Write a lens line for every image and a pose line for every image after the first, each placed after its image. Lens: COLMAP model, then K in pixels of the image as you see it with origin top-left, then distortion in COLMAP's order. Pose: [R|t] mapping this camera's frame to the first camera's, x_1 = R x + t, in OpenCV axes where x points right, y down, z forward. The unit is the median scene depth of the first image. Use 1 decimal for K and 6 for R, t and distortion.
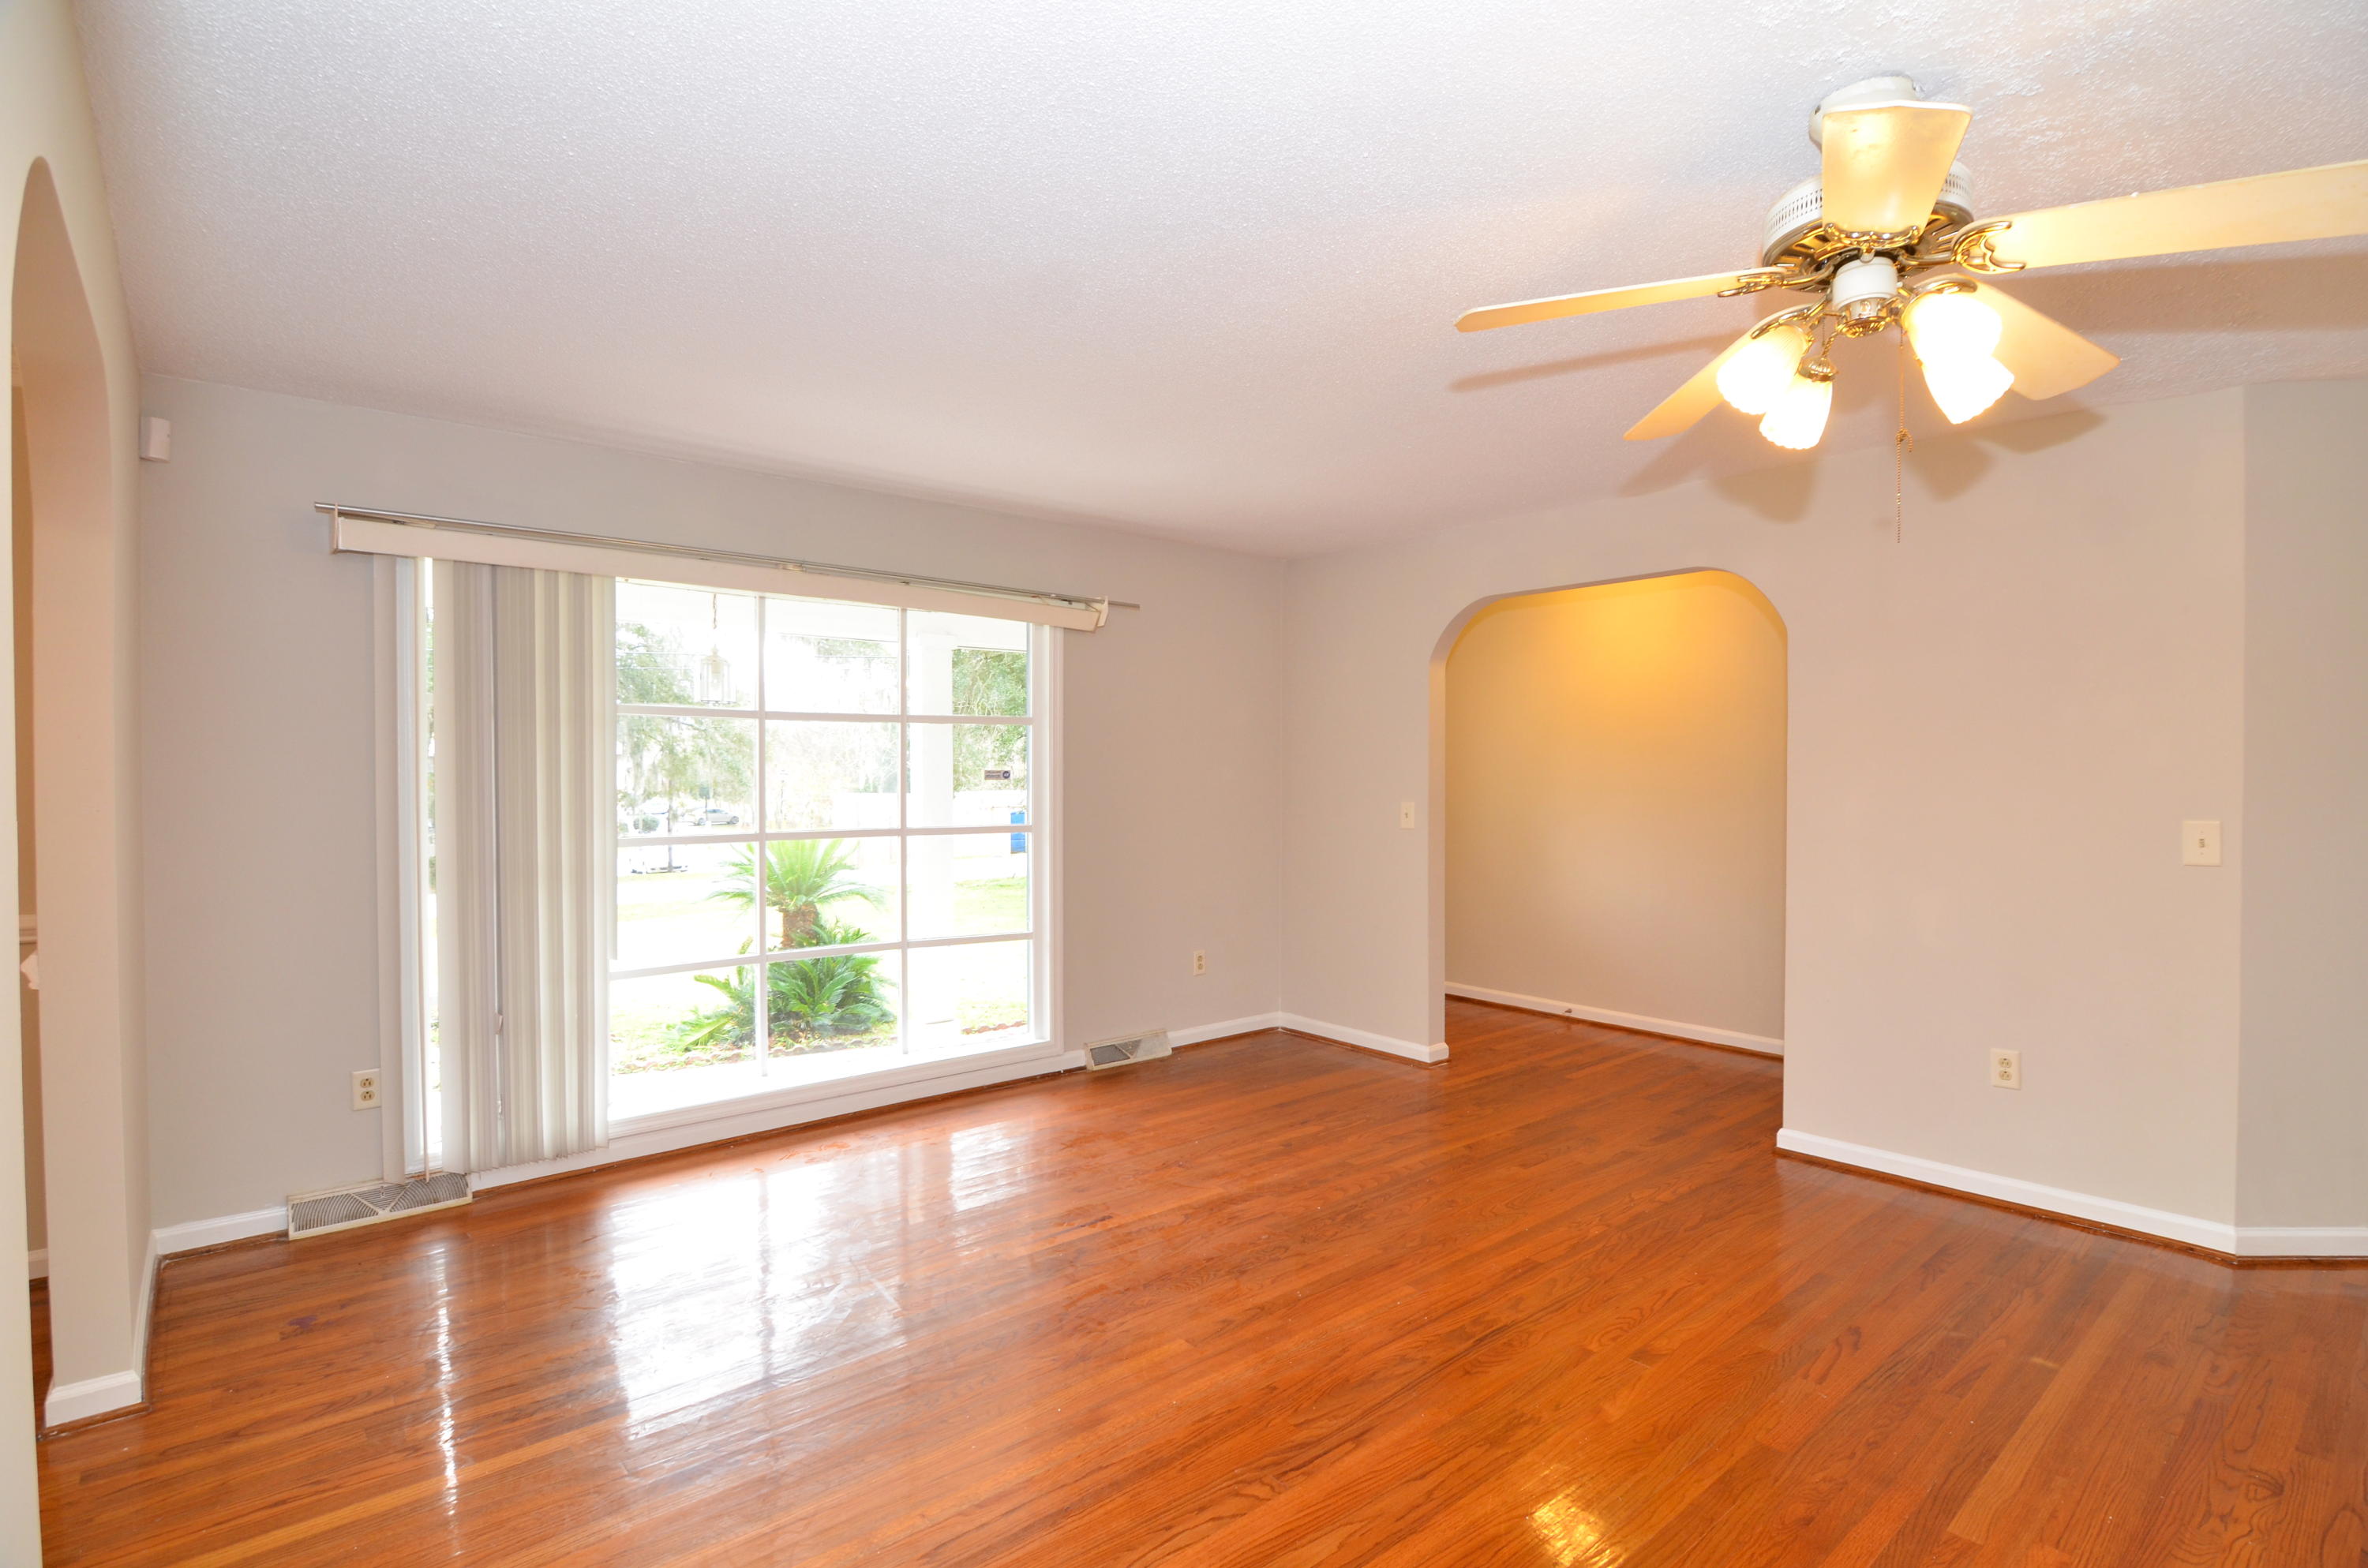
lens RADIAL K [[1138.2, 0, 1198.8], [0, 1138.2, 784.6], [0, 0, 1]] dist [-0.005733, -0.009689]
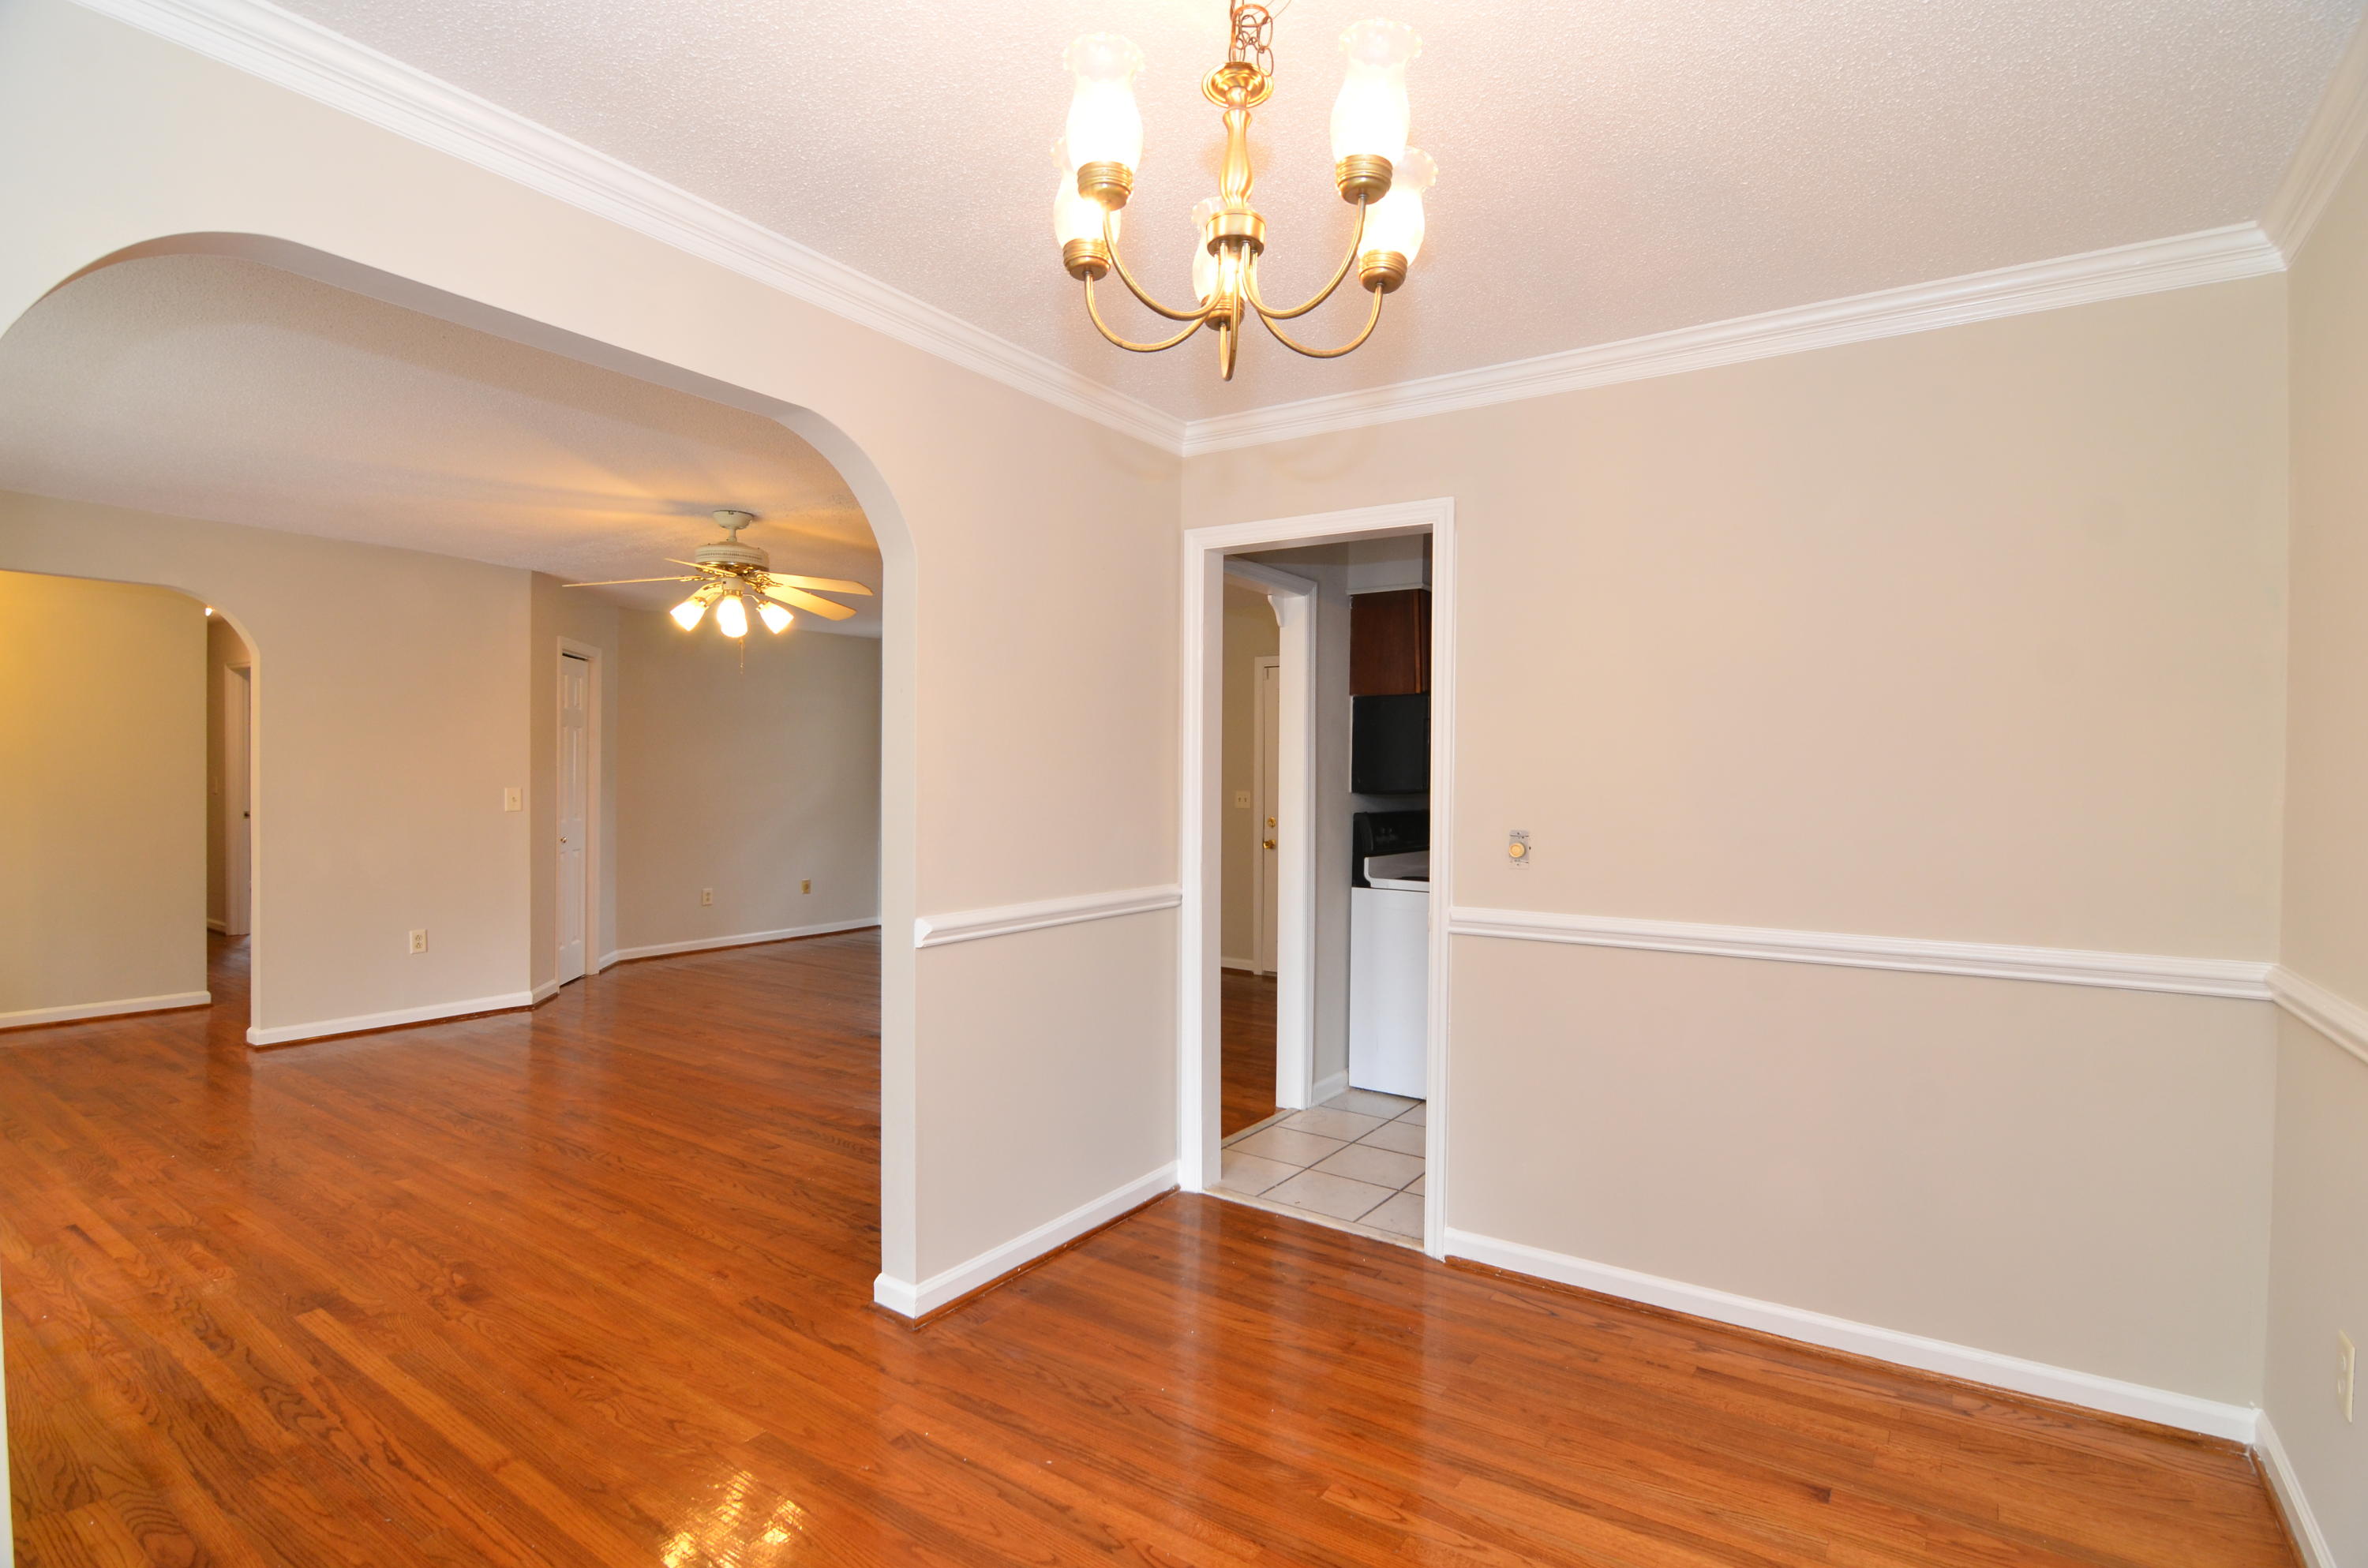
lens RADIAL K [[1138.2, 0, 1199.2], [0, 1138.2, 780.7], [0, 0, 1]] dist [-0.005733, -0.009689]
pose [[-0.257871, -0.007390, 0.966151, -1.164973], [-0.000766, 0.999972, 0.007444, 0.003730], [-0.966179, 0.001179, -0.257869, 0.321655]]
